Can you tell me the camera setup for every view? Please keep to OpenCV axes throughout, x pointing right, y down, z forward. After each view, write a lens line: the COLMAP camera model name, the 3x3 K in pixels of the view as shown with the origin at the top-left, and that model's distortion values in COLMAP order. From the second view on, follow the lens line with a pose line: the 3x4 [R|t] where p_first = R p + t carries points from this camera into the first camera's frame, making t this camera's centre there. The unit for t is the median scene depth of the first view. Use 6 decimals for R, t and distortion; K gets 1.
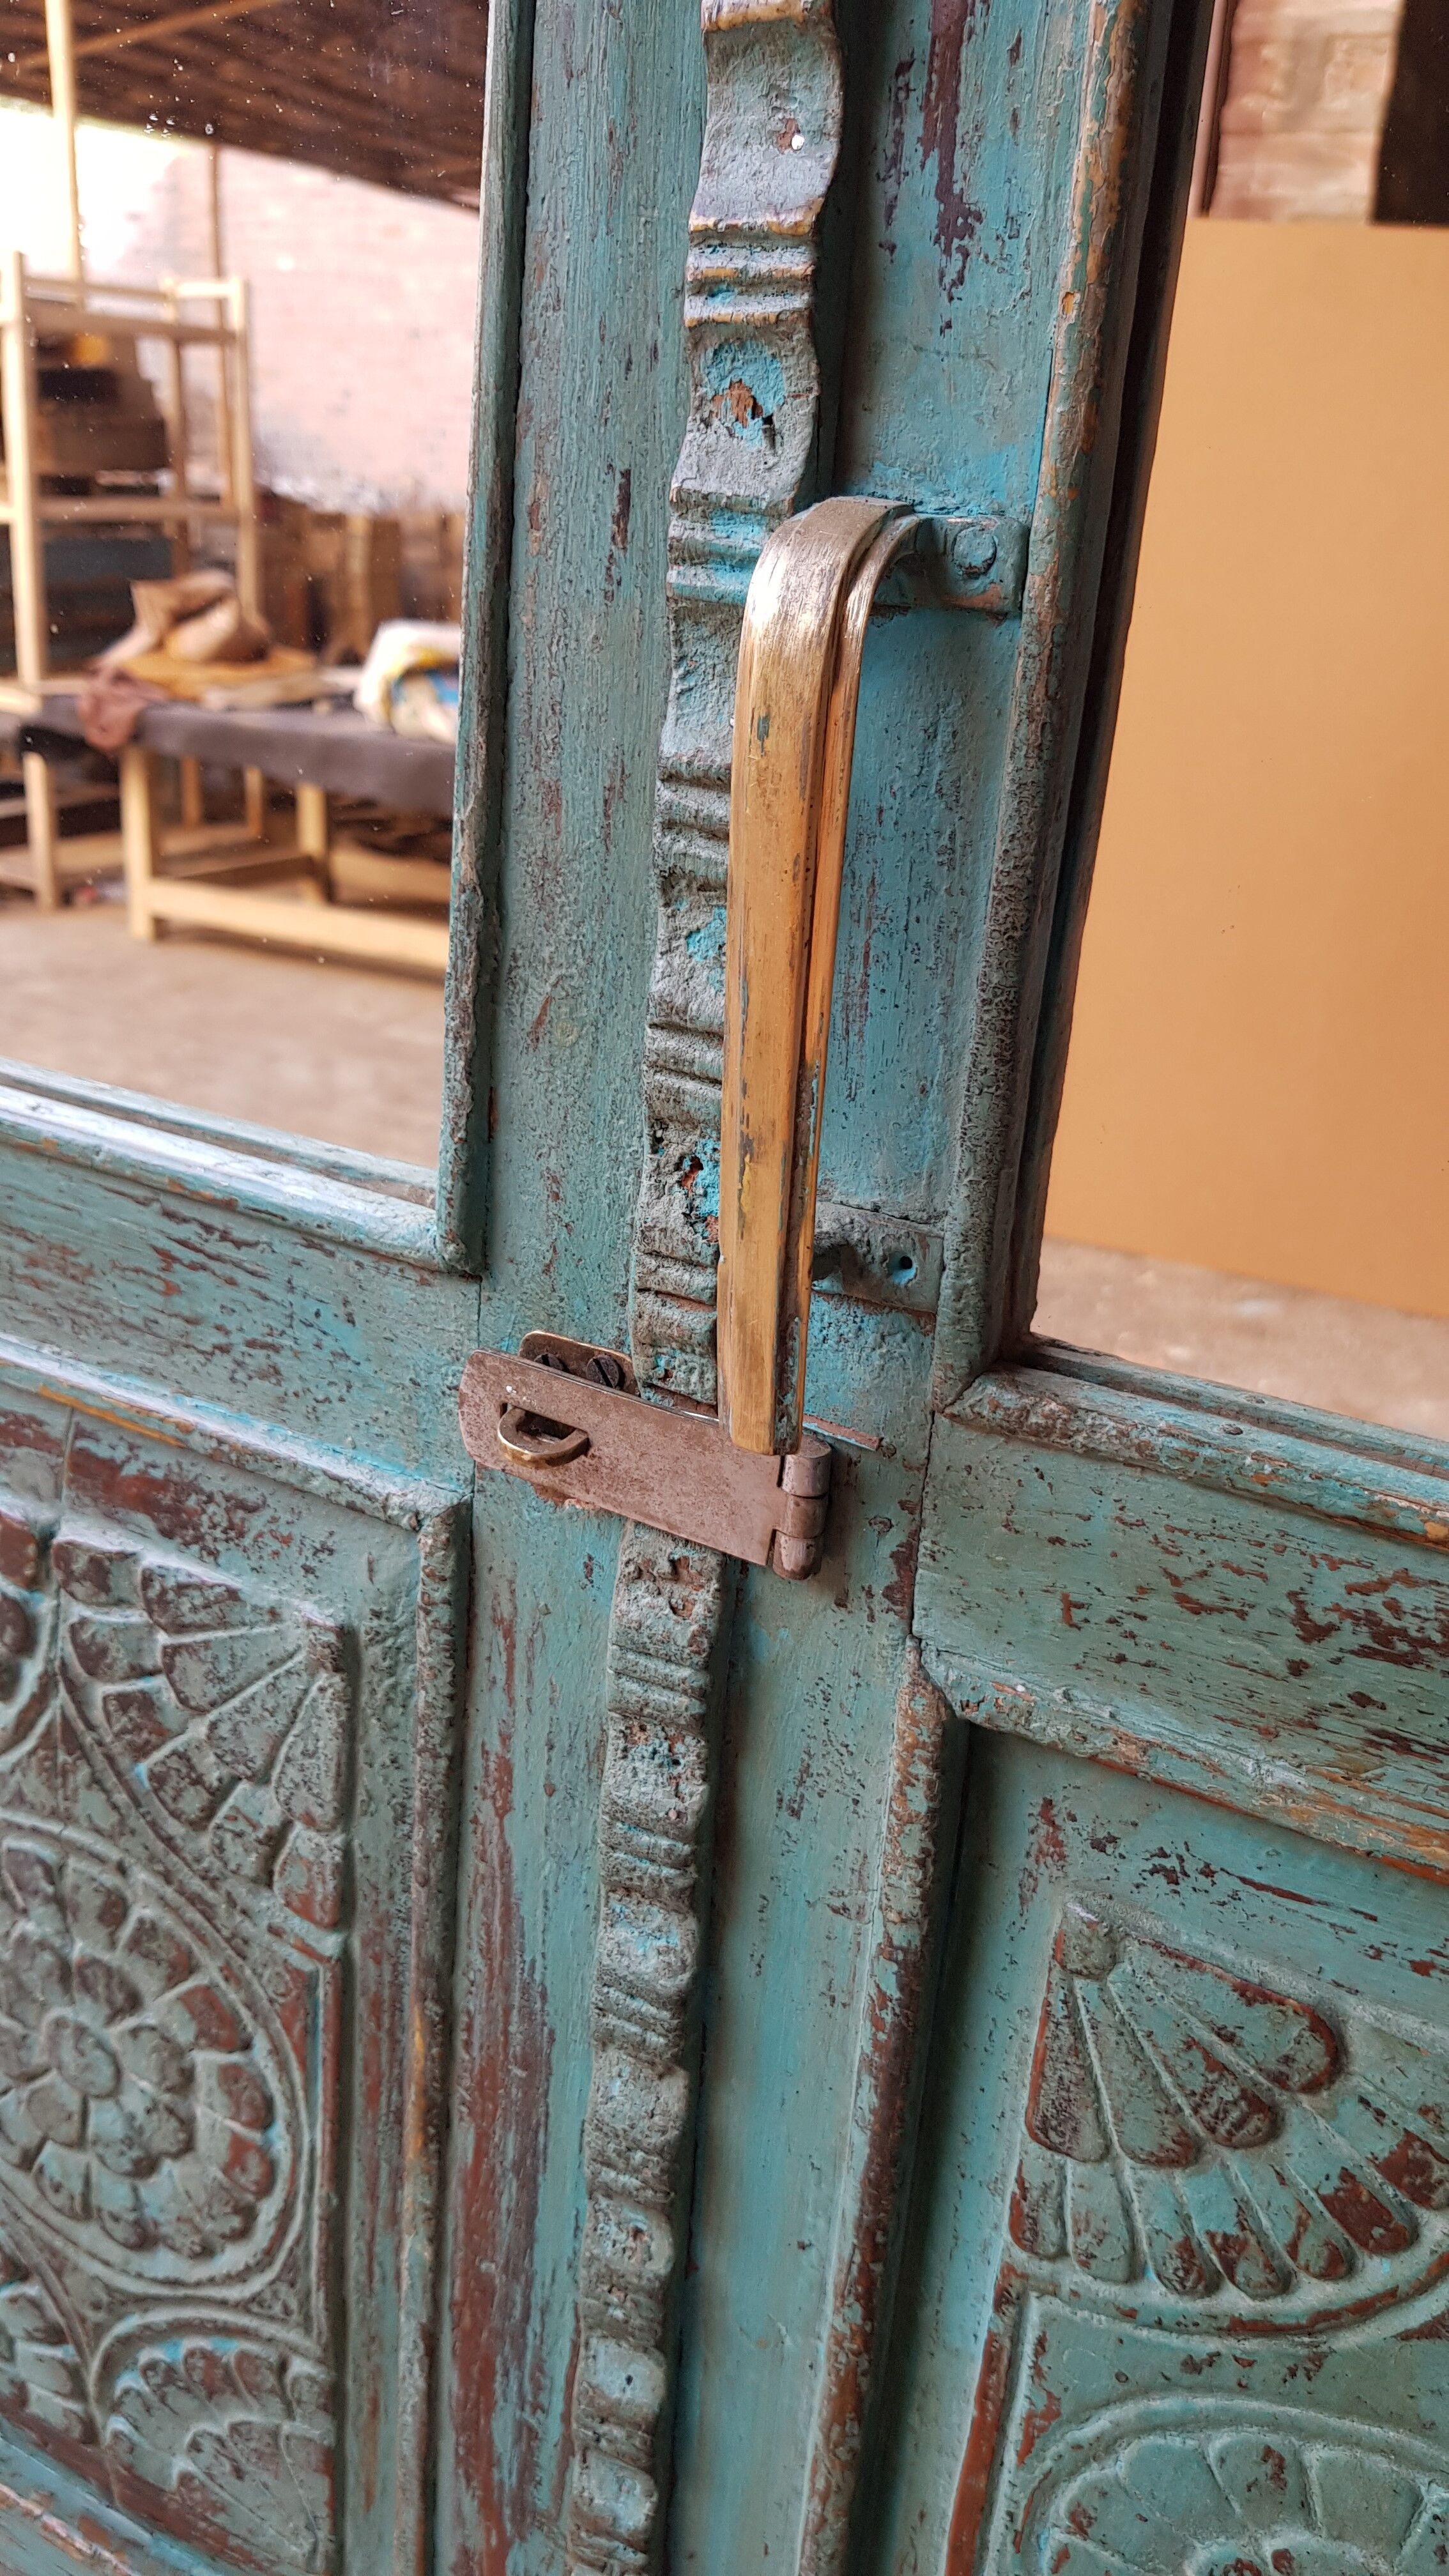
lens RADIAL K [[2125.0, 0, 735.9], [0, 2125.0, 1264.6], [0, 0, 1]] dist [0.064370, -0.117280]
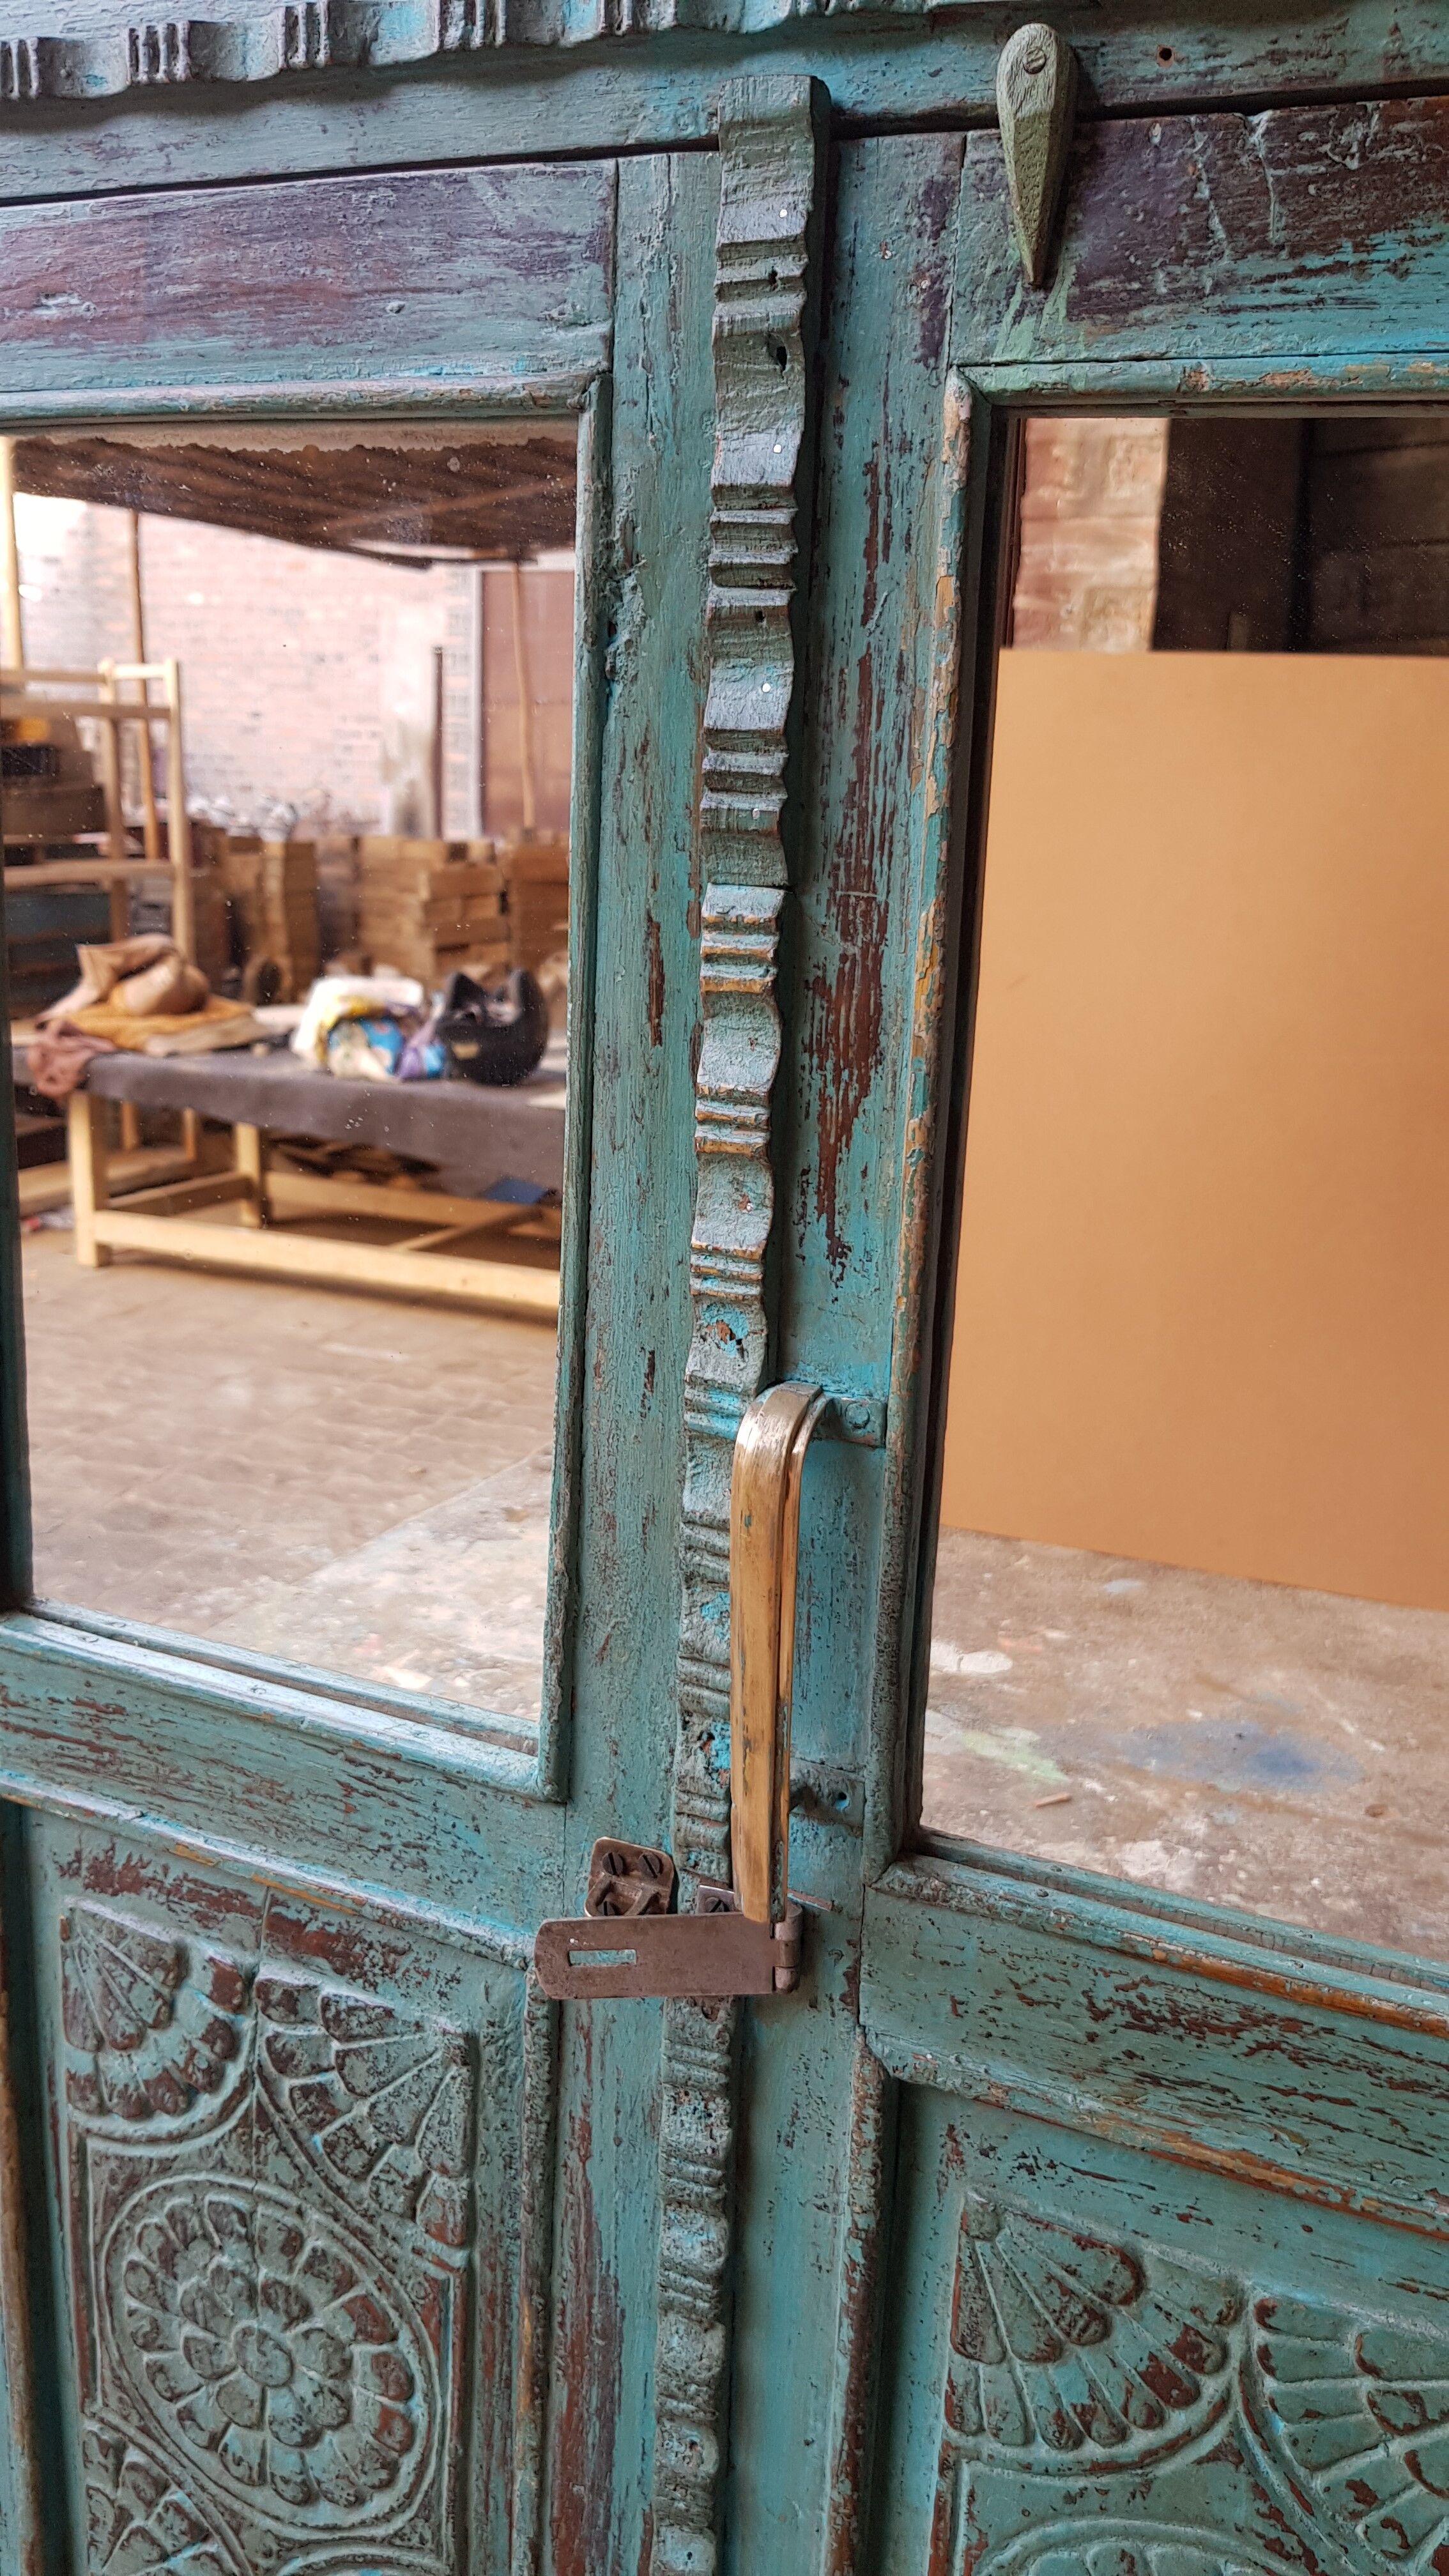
lens RADIAL K [[2125.0, 0, 697.5], [0, 2125.0, 1300.8], [0, 0, 1]] dist [0.064370, -0.117280]
pose [[0.997530, -0.052925, 0.046184, -0.080896], [0.057577, 0.992694, -0.106037, -0.195916], [-0.040235, 0.108434, 0.993289, -0.626392]]
